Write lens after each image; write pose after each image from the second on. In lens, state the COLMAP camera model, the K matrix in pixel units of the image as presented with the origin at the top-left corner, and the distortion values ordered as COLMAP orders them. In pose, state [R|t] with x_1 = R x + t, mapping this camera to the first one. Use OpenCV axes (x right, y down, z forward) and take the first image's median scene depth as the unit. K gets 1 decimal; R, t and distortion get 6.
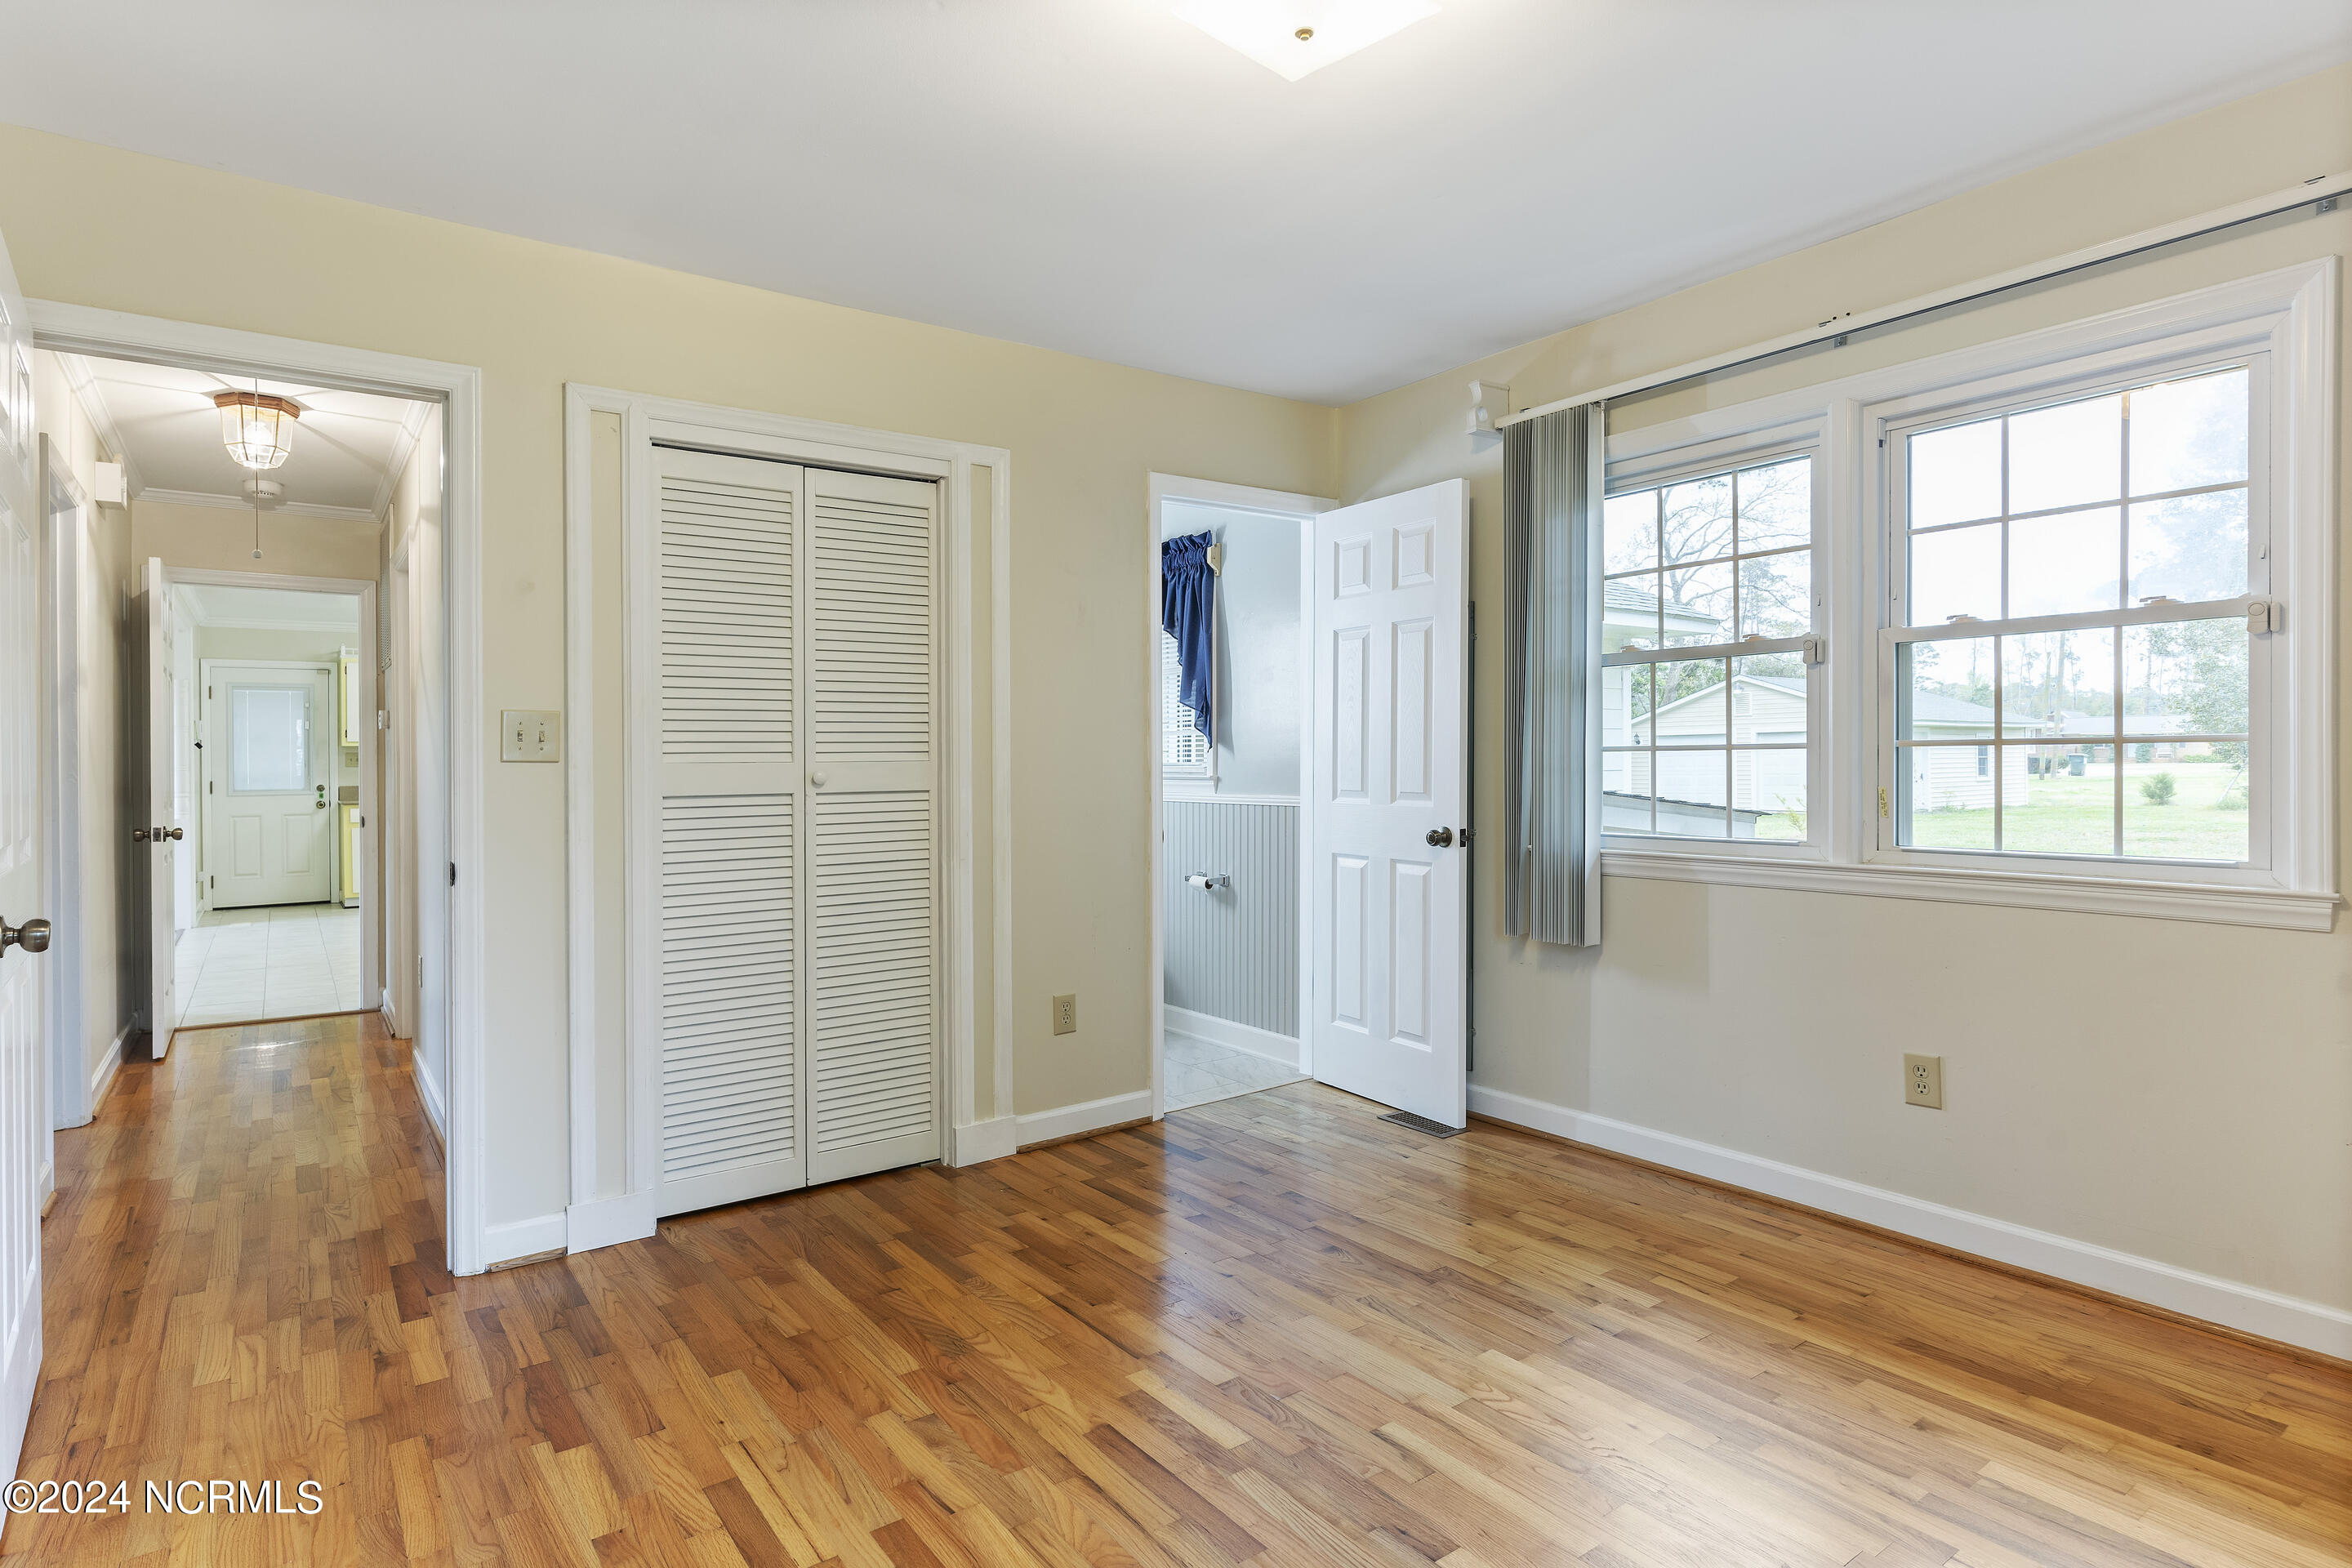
lens RADIAL K [[1221.4, 0, 1160.4], [0, 1221.4, 763.3], [0, 0, 1]] dist [-0.002171, 0.000808]
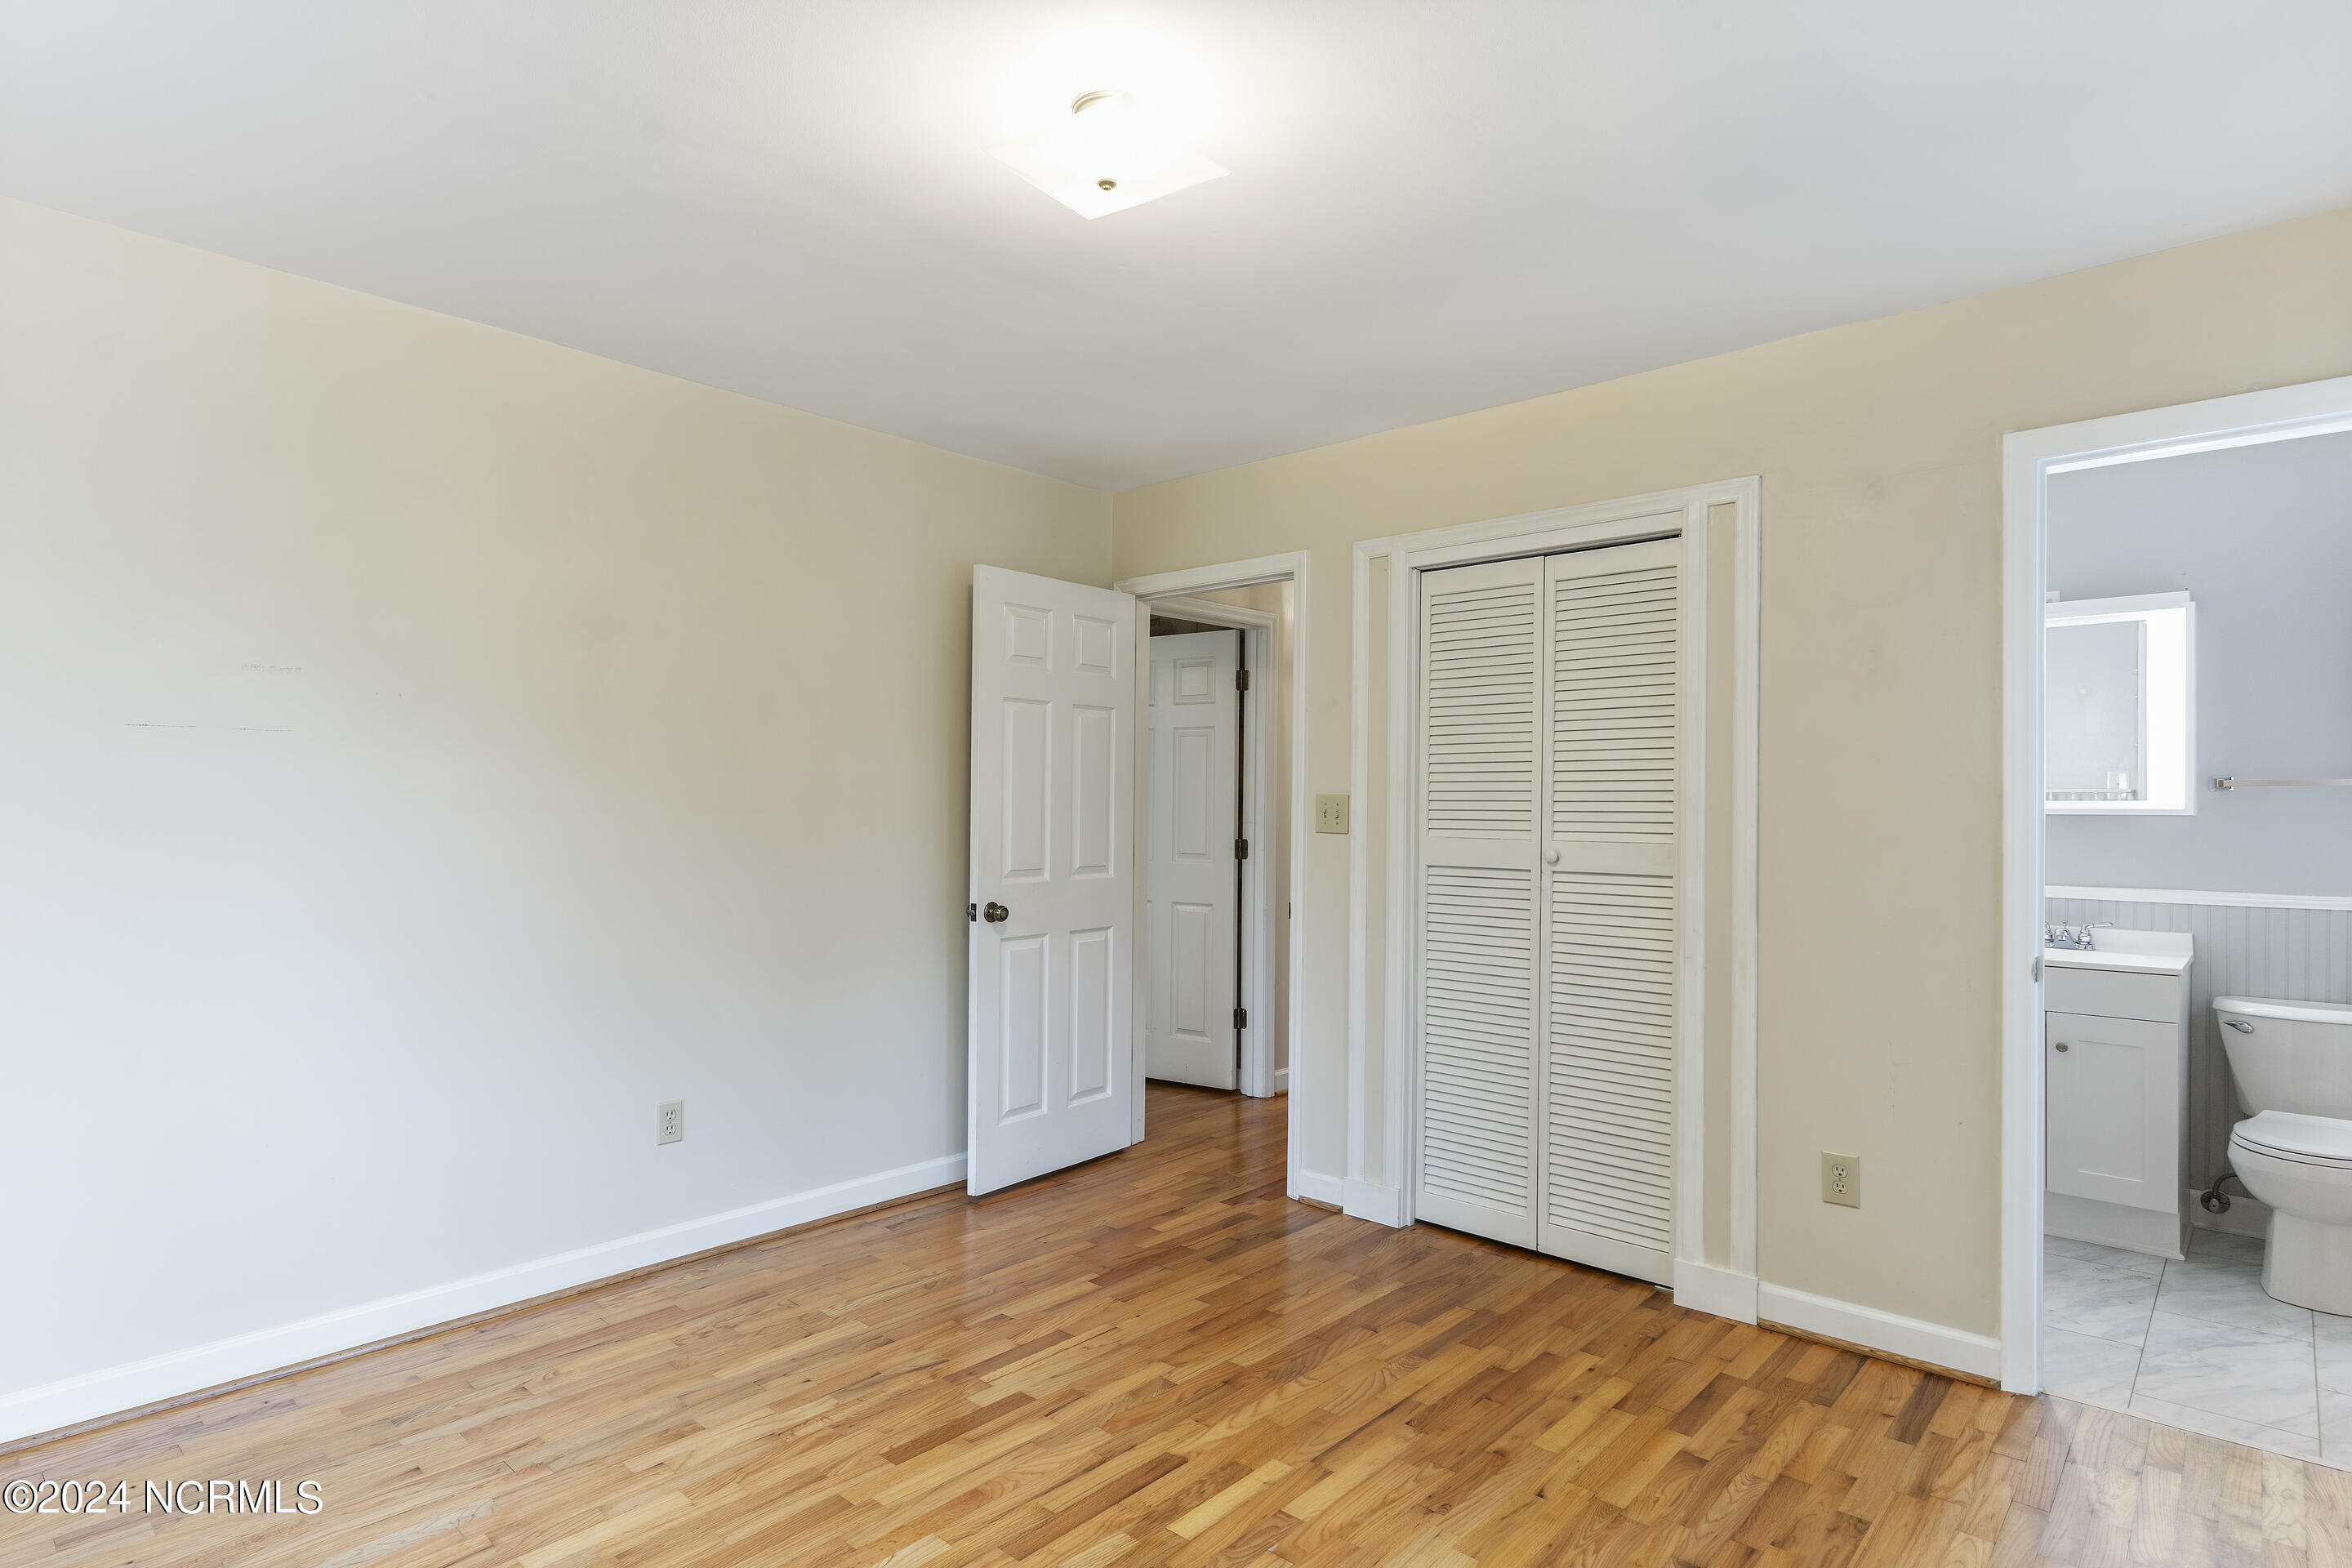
lens RADIAL K [[1213.3, 0, 1164.8], [0, 1213.3, 777.4], [0, 0, 1]] dist [-0.001455, 0.000781]
pose [[0.212571, -0.008418, -0.977109, 0.800816], [-0.009994, 0.999892, -0.010789, -0.049607], [0.977094, 0.012058, 0.212464, 0.576757]]
